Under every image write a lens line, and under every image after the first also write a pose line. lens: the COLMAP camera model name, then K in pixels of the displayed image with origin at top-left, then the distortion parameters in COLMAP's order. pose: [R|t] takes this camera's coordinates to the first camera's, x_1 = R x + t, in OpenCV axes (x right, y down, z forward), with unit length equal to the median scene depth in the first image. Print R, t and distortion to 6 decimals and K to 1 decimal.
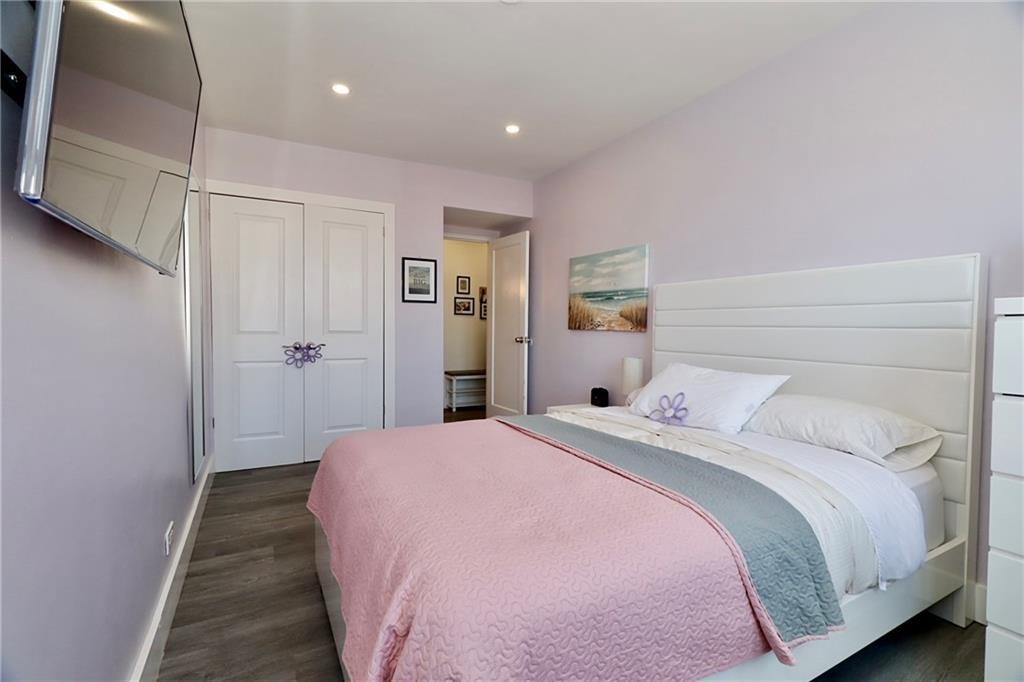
lens RADIAL K [[468.3, 0, 511.6], [0, 468.3, 339.4], [0, 0, 1]] dist [-0.002293, -0.000309]
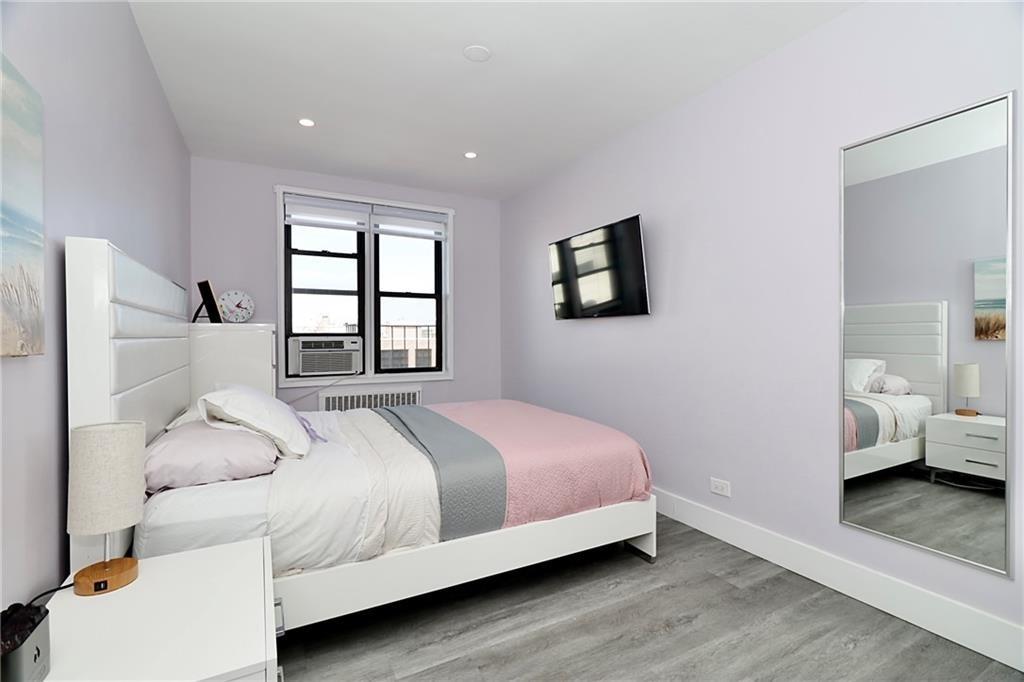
lens RADIAL K [[468.3, 0, 517.2], [0, 468.3, 339.0], [0, 0, 1]] dist [-0.002293, -0.000309]
pose [[-0.999959, -0.006721, -0.006091, -0.051727], [-0.006944, 0.999272, 0.037505, -0.038246], [0.005834, 0.037546, -0.999278, 1.214003]]
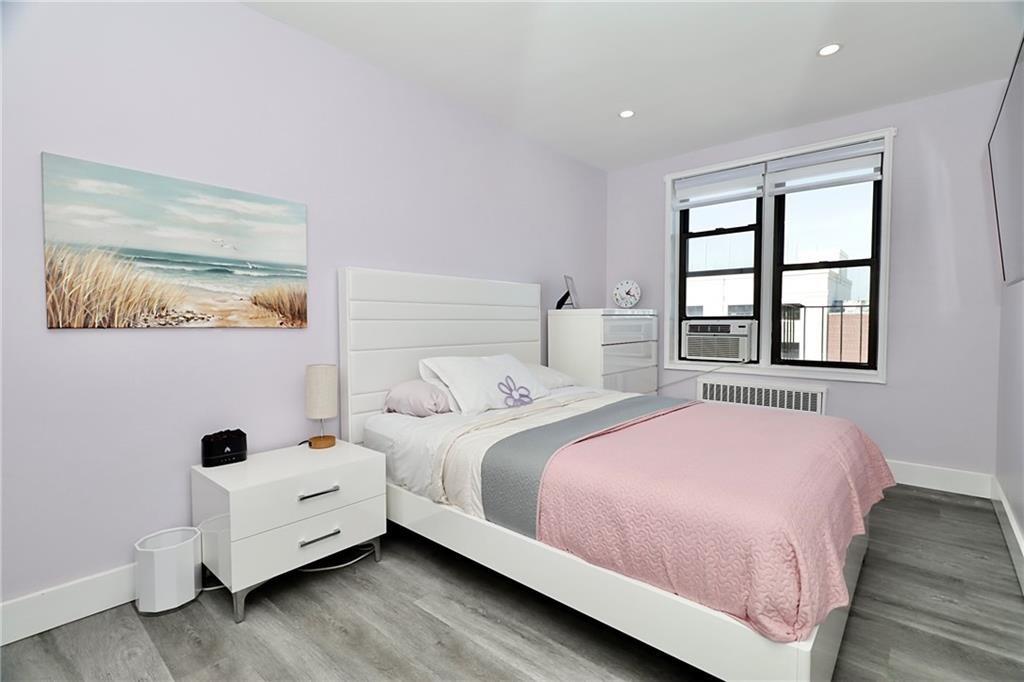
lens RADIAL K [[468.3, 0, 515.5], [0, 468.3, 337.6], [0, 0, 1]] dist [-0.002293, -0.000309]
pose [[-0.358224, -0.040872, 0.932740, -0.448445], [0.027399, 0.998151, 0.054261, -0.028469], [-0.933233, 0.044994, -0.356442, 0.871362]]
